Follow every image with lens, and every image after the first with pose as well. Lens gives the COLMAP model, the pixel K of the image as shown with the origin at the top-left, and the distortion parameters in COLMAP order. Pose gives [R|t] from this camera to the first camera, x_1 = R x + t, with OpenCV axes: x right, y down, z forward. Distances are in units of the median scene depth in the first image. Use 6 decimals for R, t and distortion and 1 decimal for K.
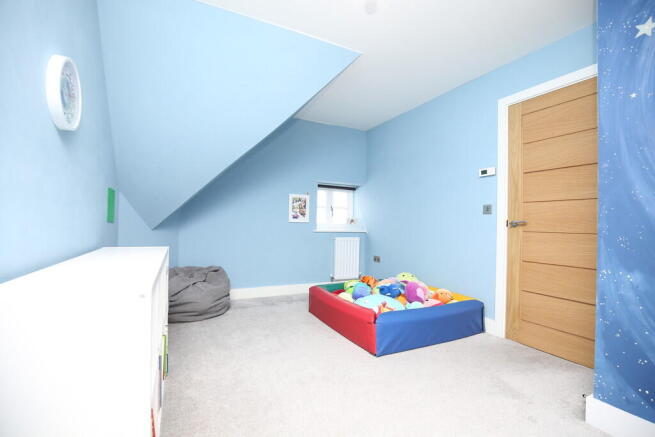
lens RADIAL K [[299.3, 0, 327.5], [0, 299.3, 218.5], [0, 0, 1]] dist [-0.031451, 0.000492]
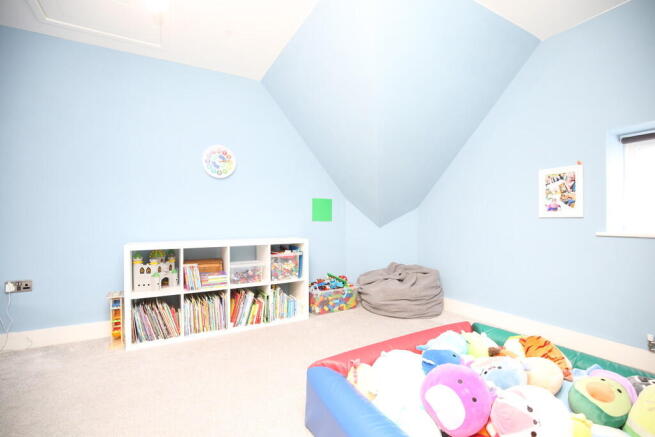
lens RADIAL K [[299.3, 0, 327.5], [0, 299.3, 218.5], [0, 0, 1]] dist [-0.031451, 0.000492]
pose [[0.076947, -0.017923, -0.996874, 0.411784], [0.013357, 0.999767, -0.016944, 0.018046], [0.996946, -0.012012, 0.077168, 0.518742]]
